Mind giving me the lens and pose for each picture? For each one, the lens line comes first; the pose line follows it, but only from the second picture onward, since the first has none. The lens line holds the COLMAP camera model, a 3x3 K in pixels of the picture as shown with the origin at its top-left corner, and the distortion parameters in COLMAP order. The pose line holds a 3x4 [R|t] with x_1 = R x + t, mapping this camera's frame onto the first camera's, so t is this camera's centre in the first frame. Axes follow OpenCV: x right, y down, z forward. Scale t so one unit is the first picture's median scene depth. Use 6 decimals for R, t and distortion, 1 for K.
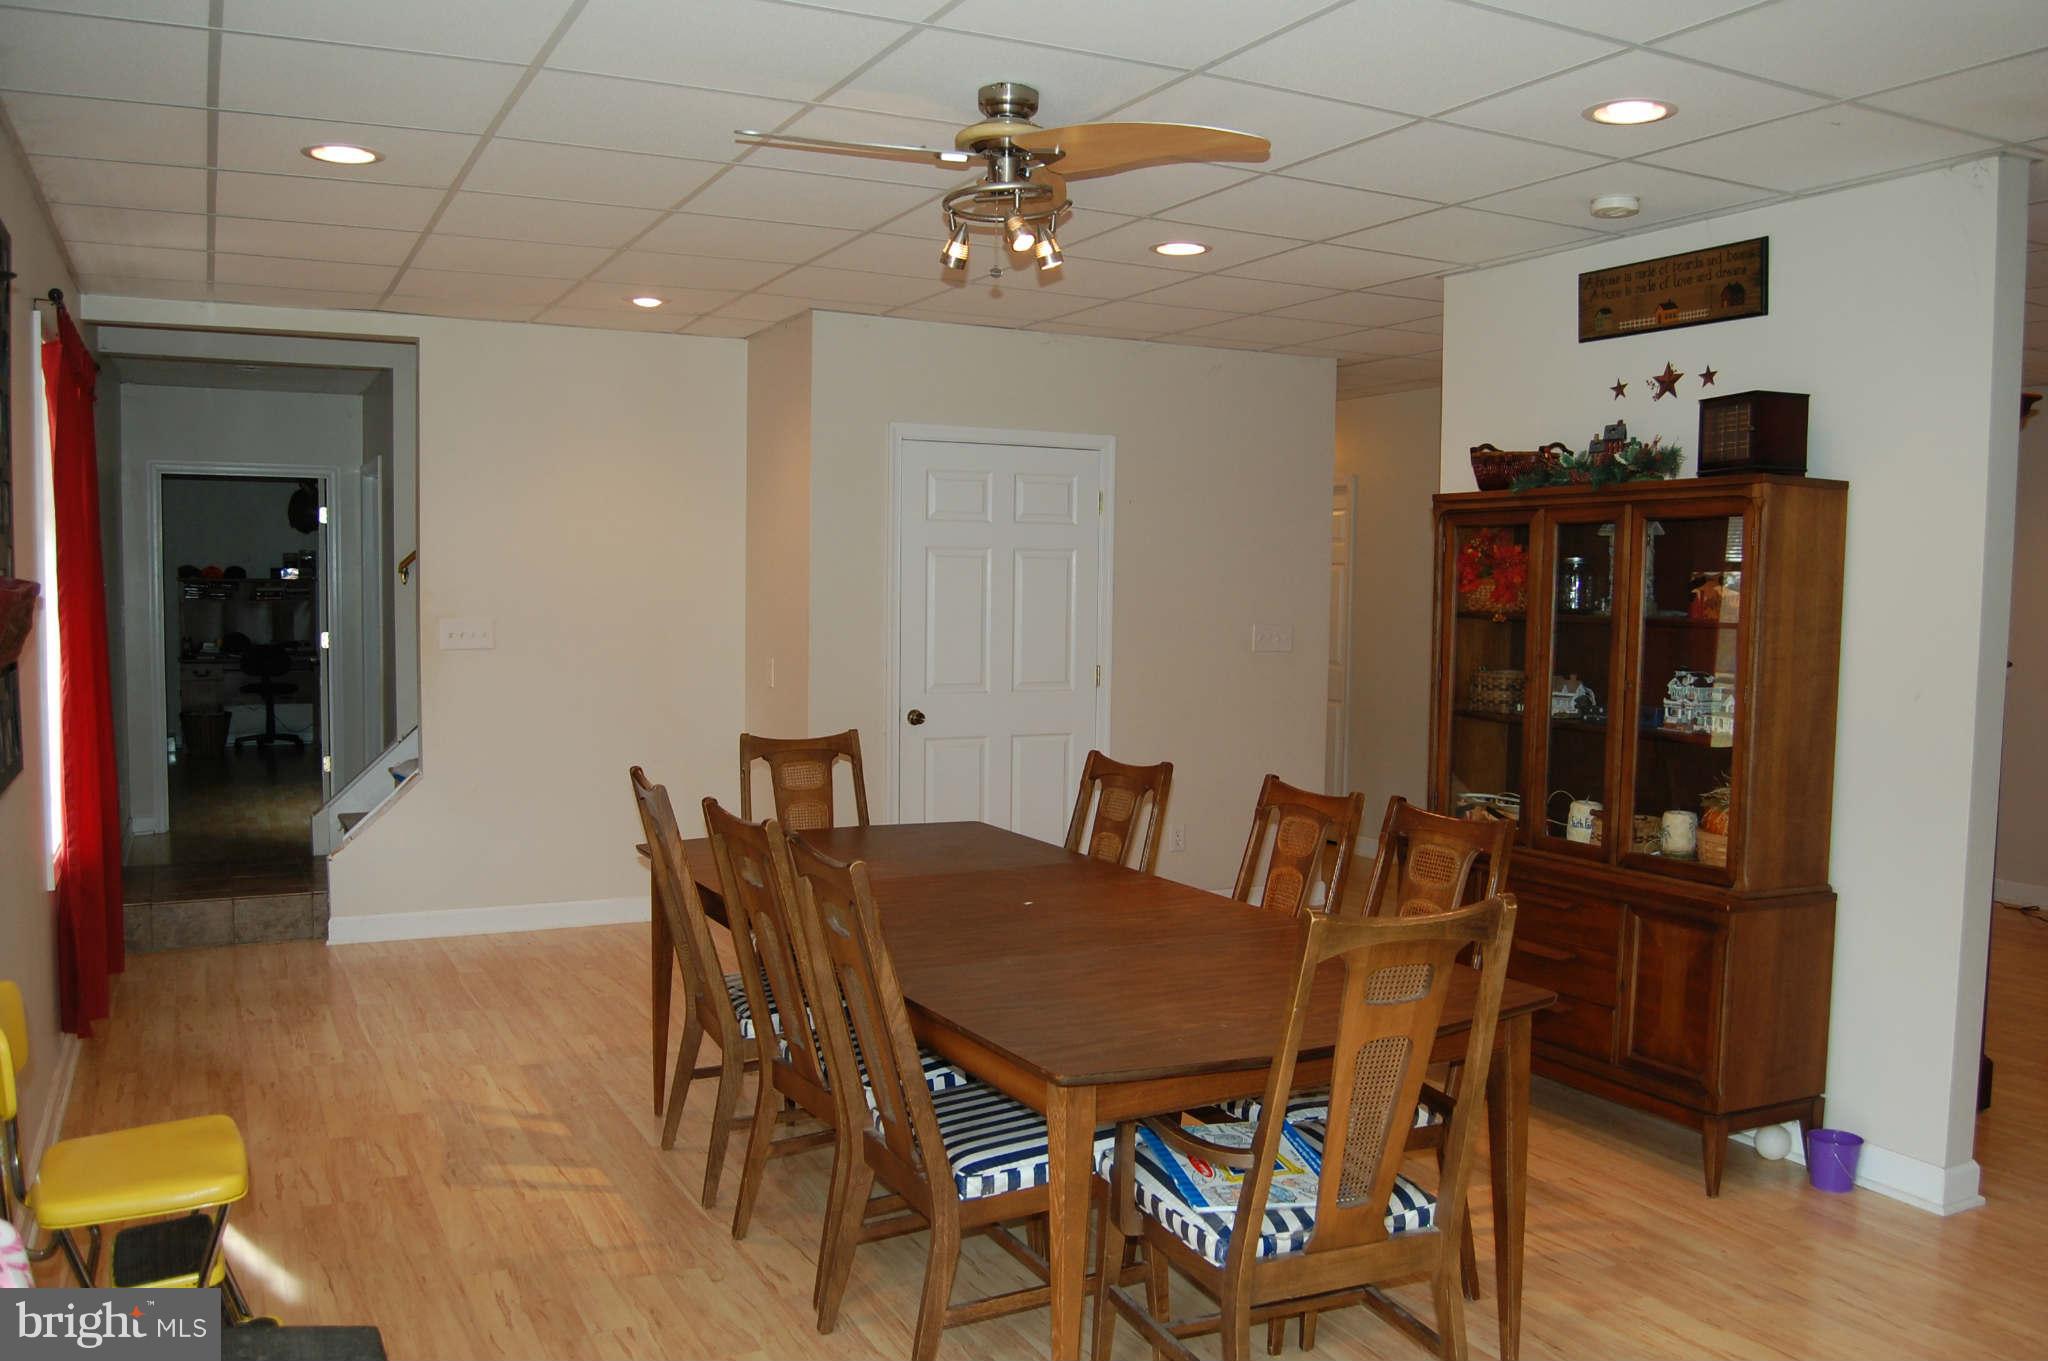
lens RADIAL K [[1630.0, 0, 1047.9], [0, 1630.0, 699.0], [0, 0, 1]] dist [-0.092420, 0.035999]
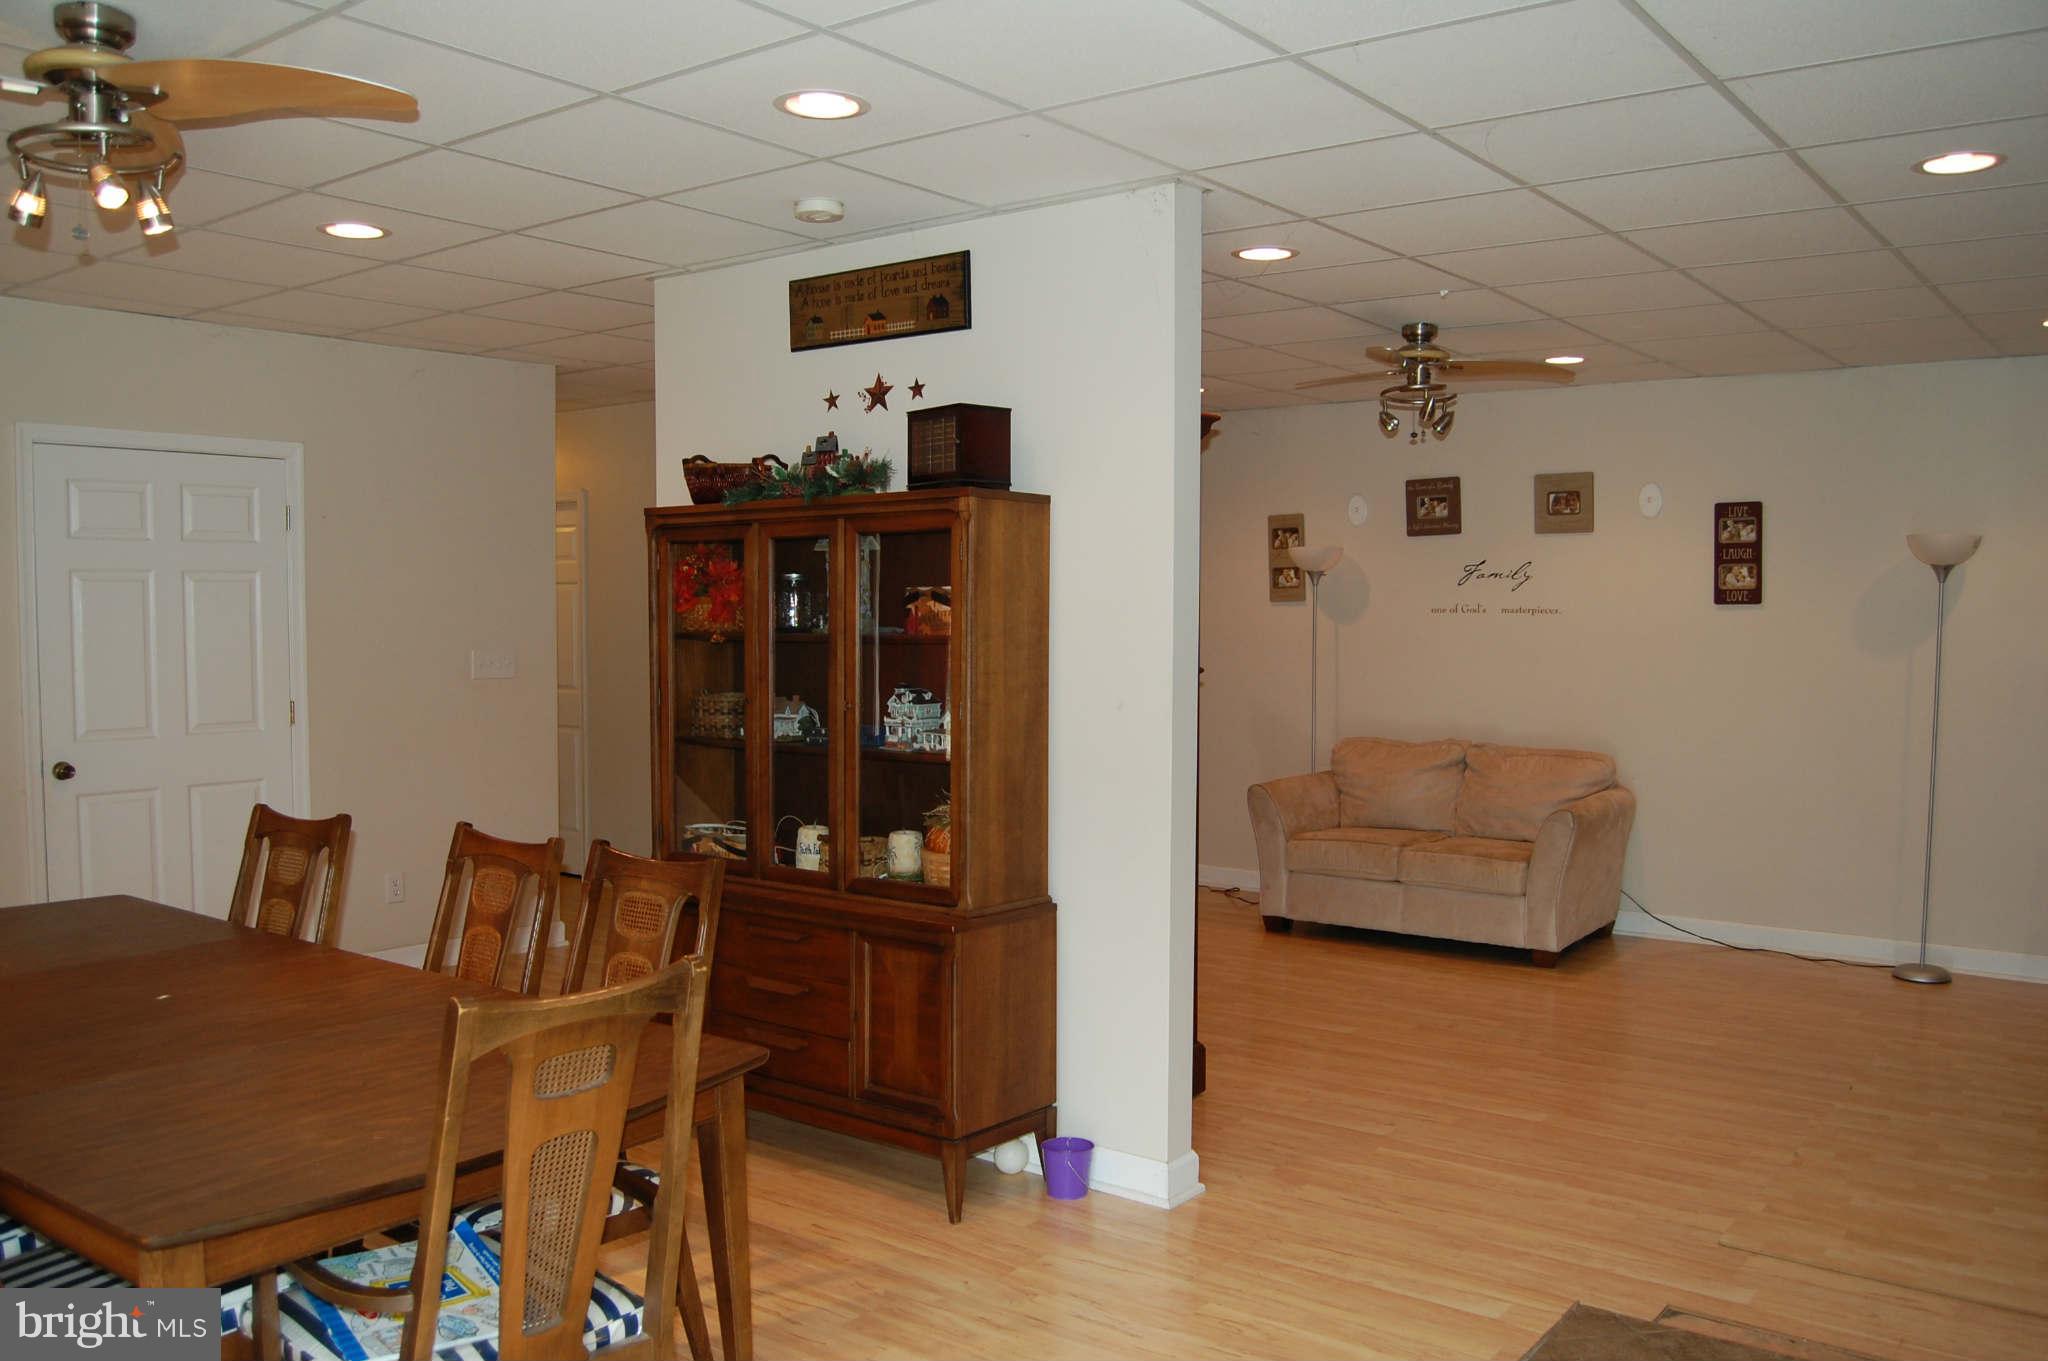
lens RADIAL K [[1630.0, 0, 1049.0], [0, 1630.0, 705.8], [0, 0, 1]] dist [-0.092420, 0.035999]
pose [[0.900996, -0.039535, 0.432022, 0.047809], [0.042401, 0.999096, 0.002998, -0.005996], [-0.431750, 0.015617, 0.901858, 0.067193]]
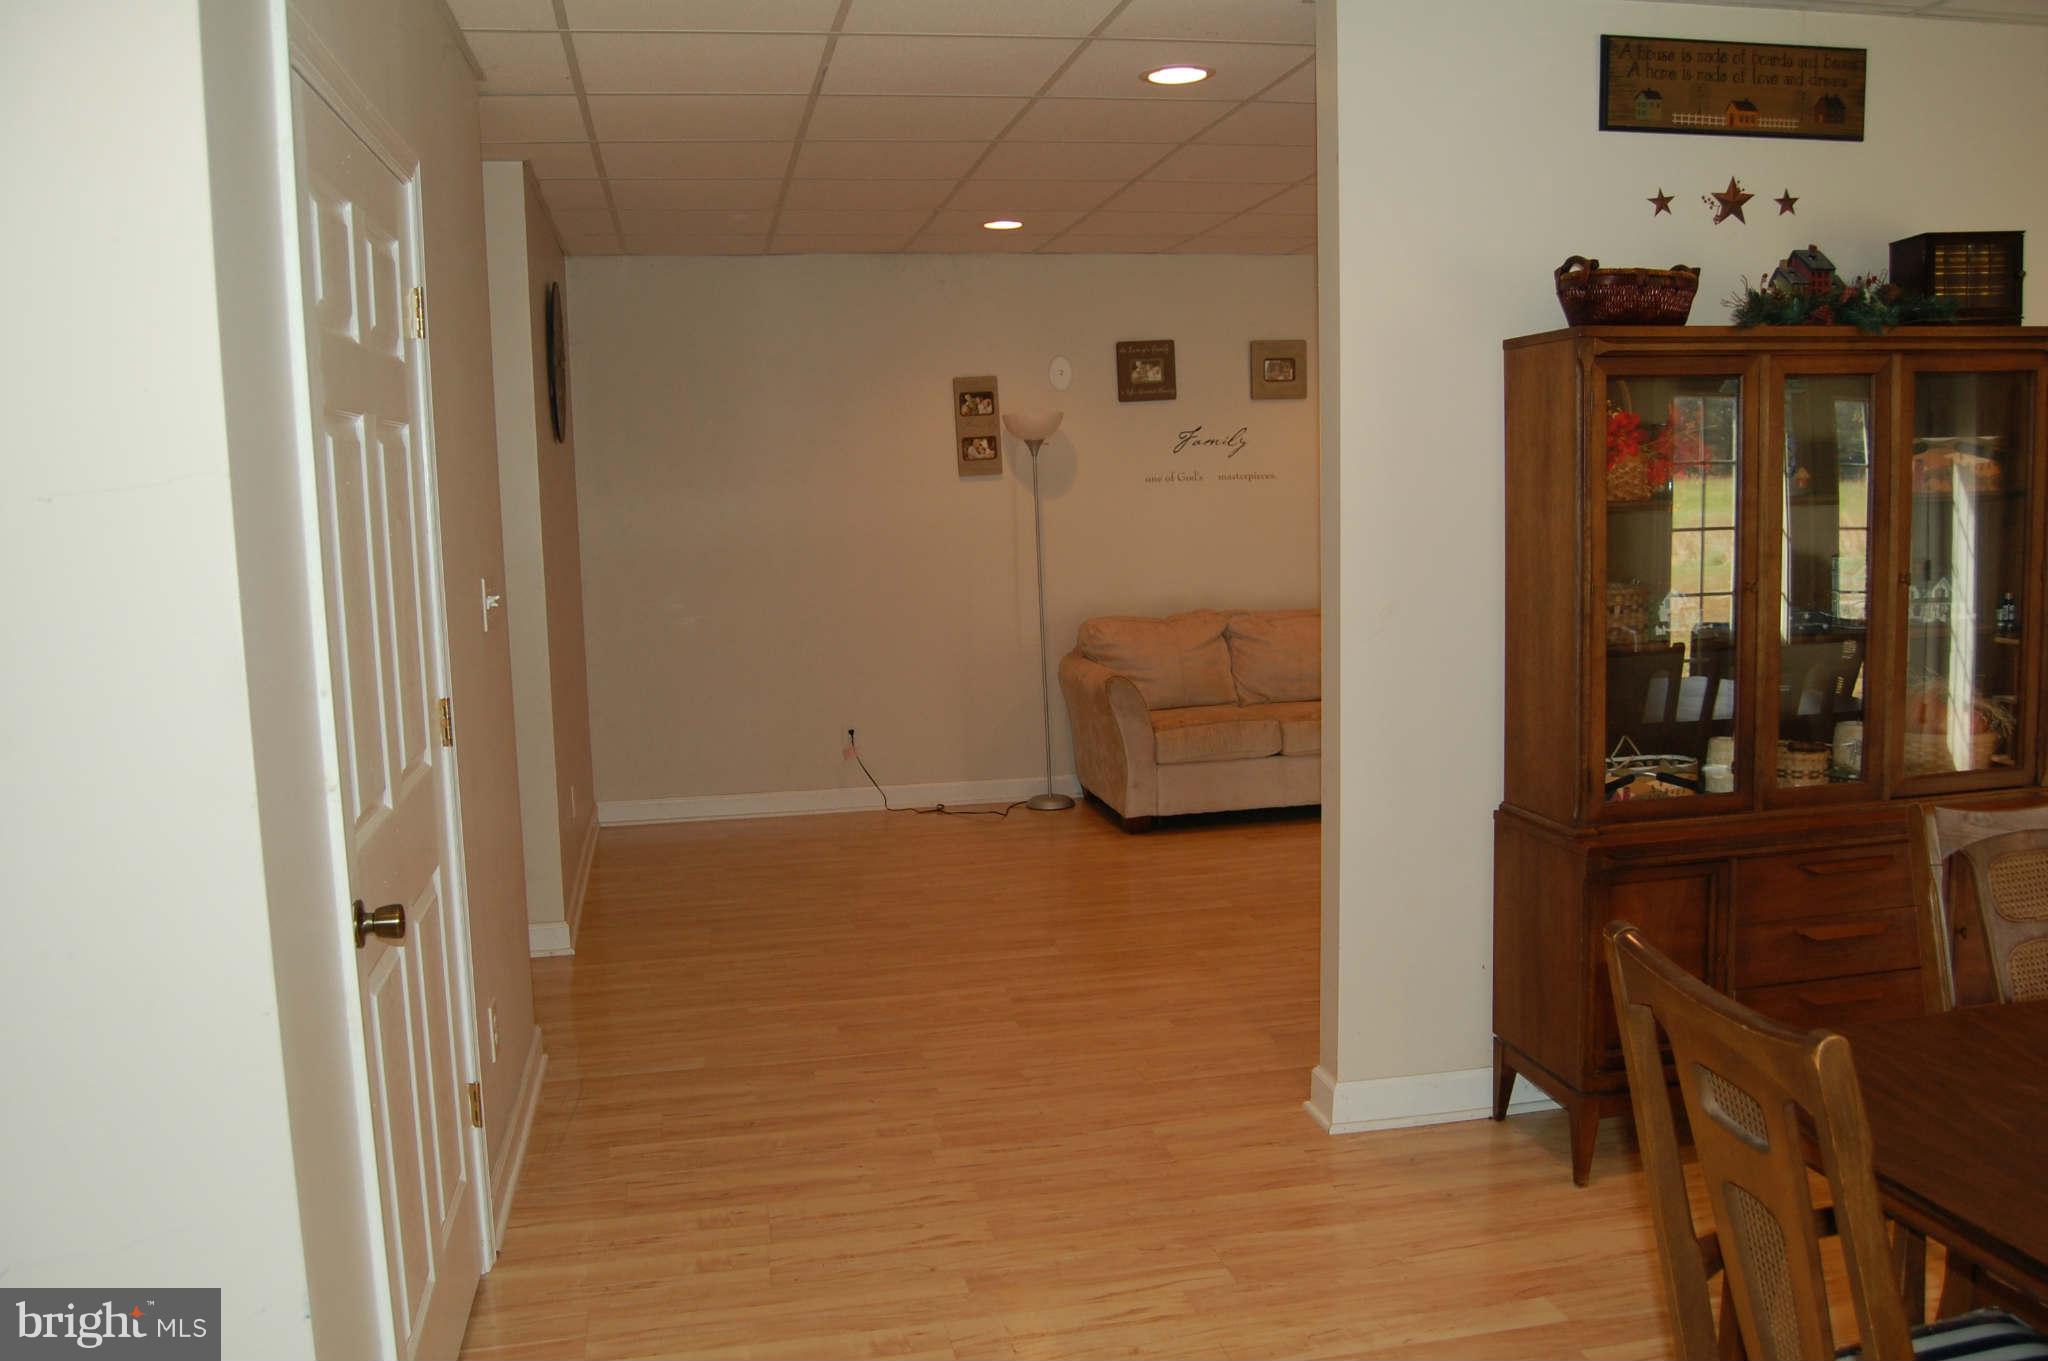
lens RADIAL K [[1630.0, 0, 1035.1], [0, 1630.0, 695.1], [0, 0, 1]] dist [-0.092420, 0.035999]
pose [[0.274055, -0.148910, 0.950116, -0.550605], [0.101588, 0.986895, 0.125372, -0.098745], [-0.956333, 0.062162, 0.285591, 1.233204]]
